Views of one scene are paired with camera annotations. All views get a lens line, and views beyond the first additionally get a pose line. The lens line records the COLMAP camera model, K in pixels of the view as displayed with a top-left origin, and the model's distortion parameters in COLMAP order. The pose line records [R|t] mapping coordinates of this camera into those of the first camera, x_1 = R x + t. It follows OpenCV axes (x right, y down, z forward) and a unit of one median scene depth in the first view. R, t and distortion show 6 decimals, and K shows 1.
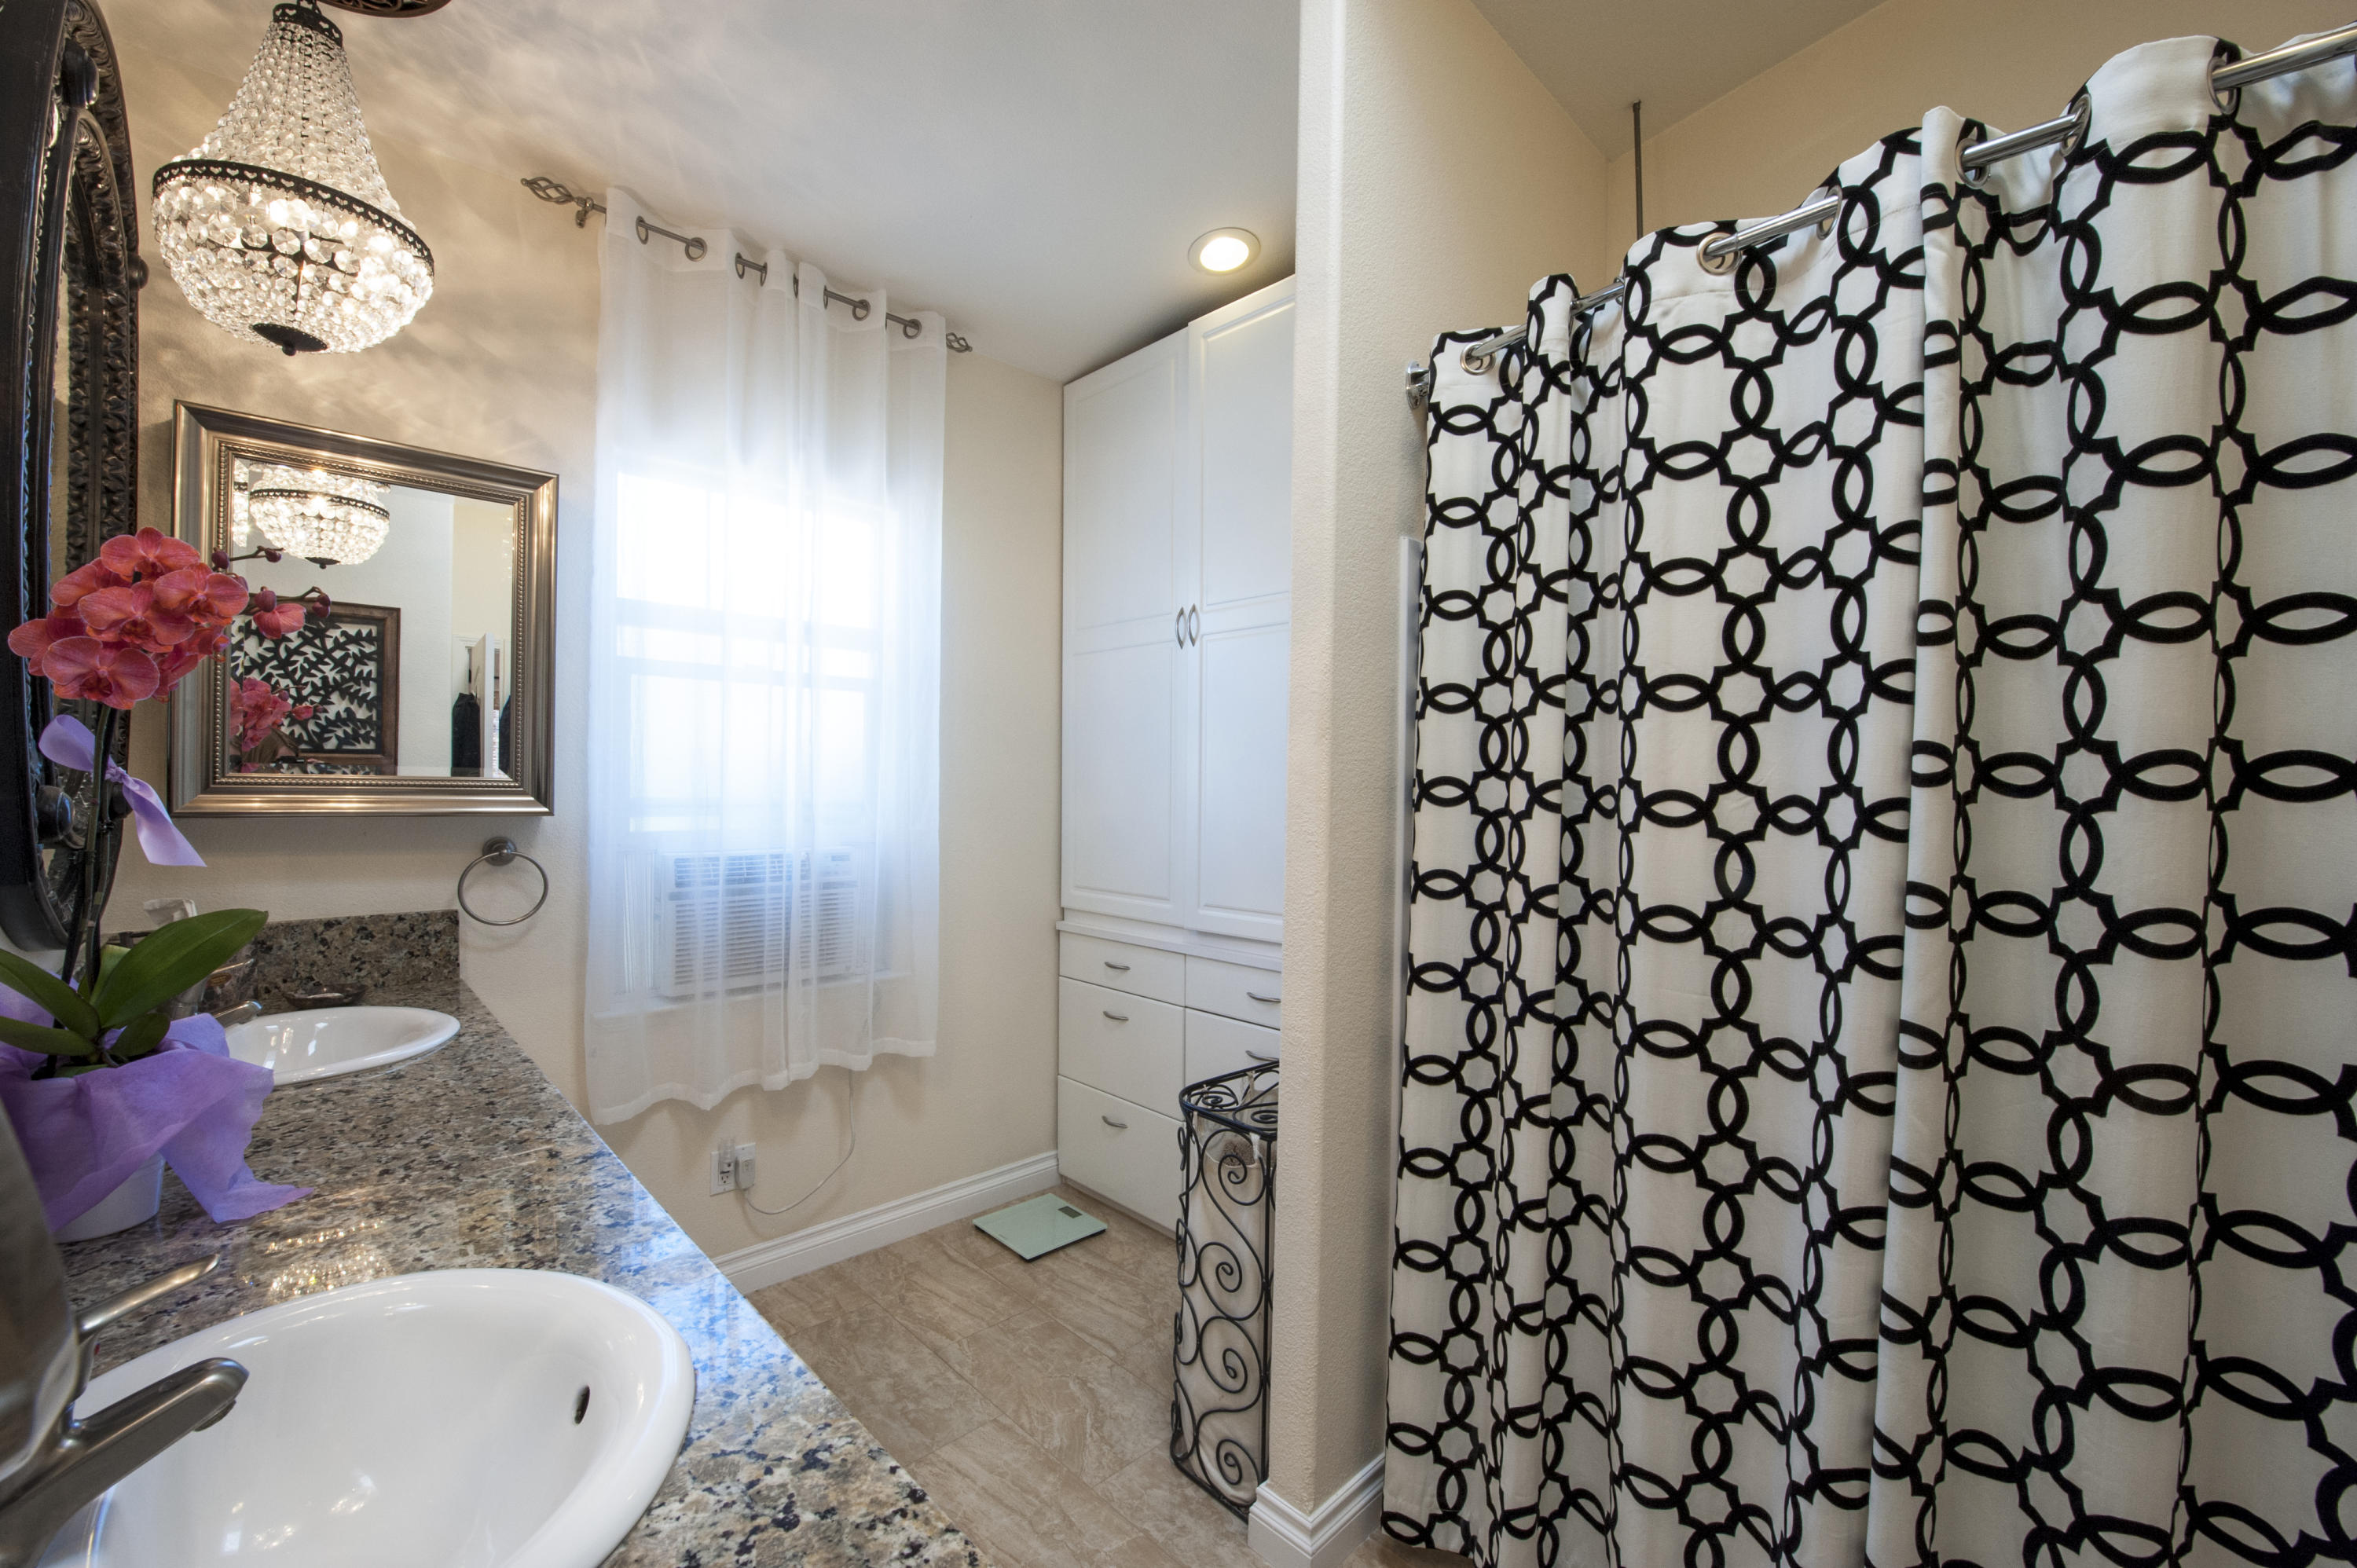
lens RADIAL K [[930.2, 0, 1171.3], [0, 930.2, 791.2], [0, 0, 1]] dist [-0.001214, -0.011898]
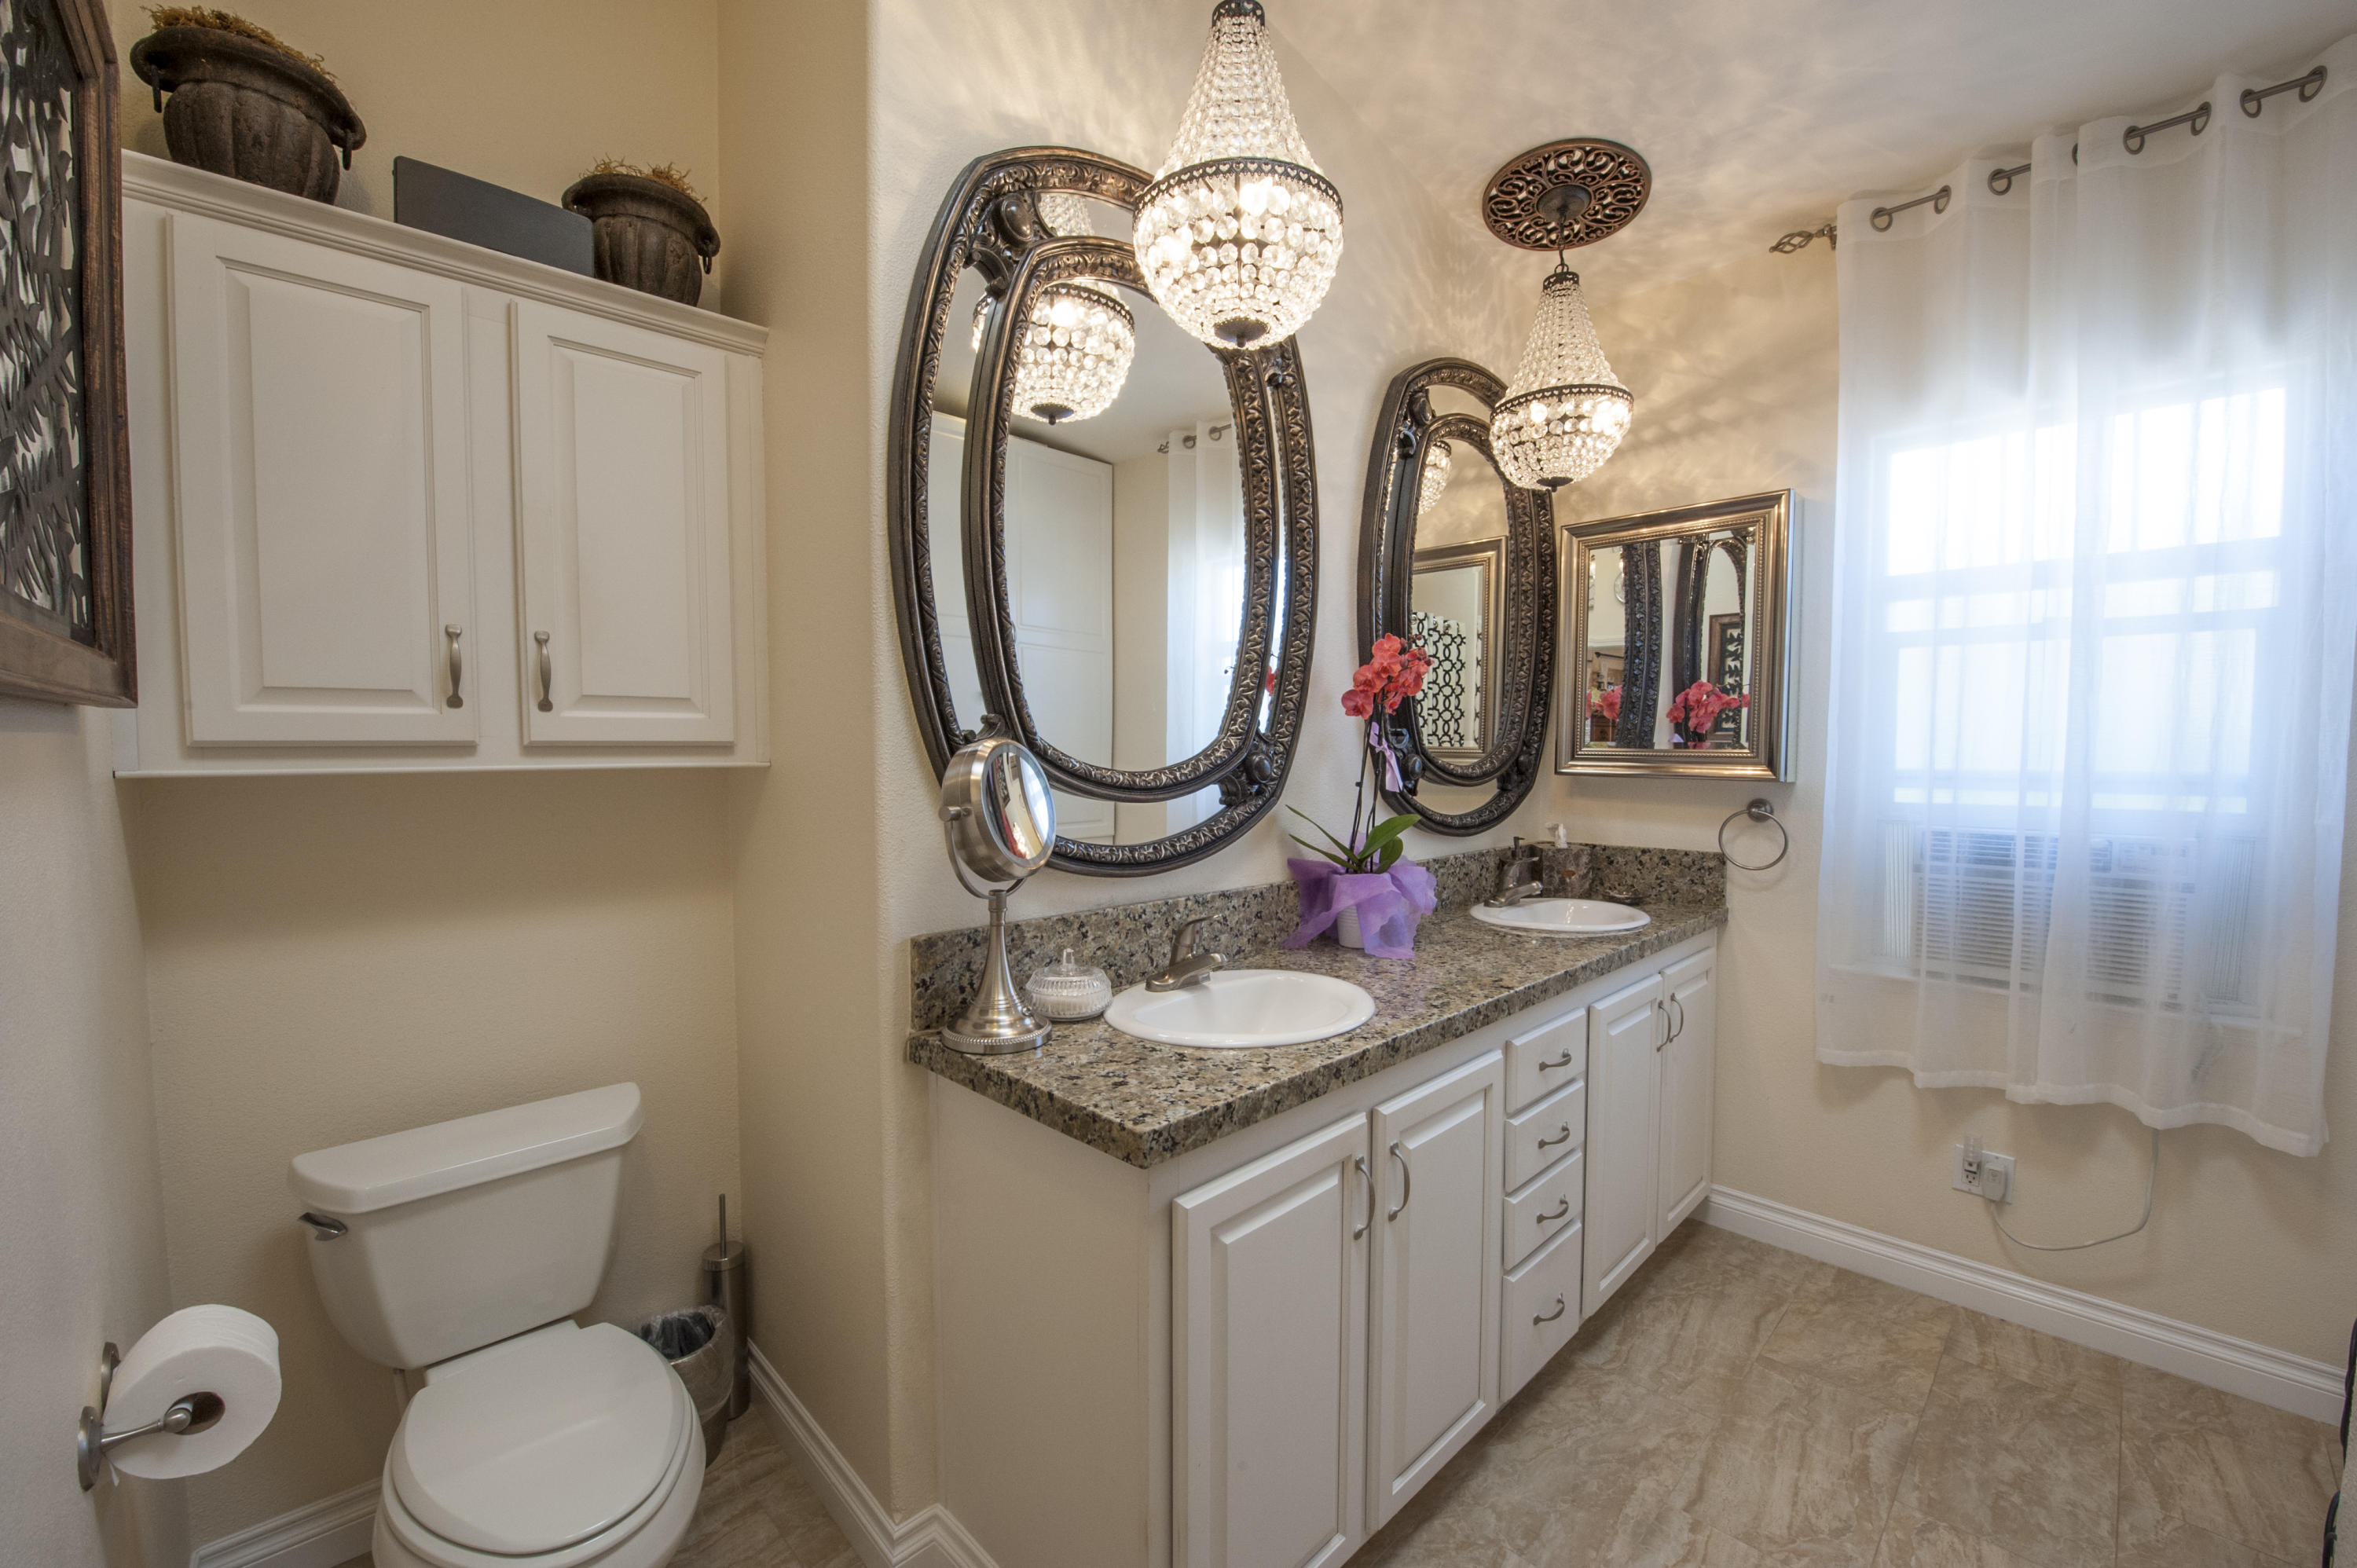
lens RADIAL K [[930.2, 0, 1171.3], [0, 930.2, 791.2], [0, 0, 1]] dist [-0.001214, -0.011898]
pose [[-0.001086, 0.035631, -0.999364, 0.496015], [-0.010277, 0.999312, 0.035641, 0.003667], [0.999947, 0.010309, -0.000719, 0.222018]]
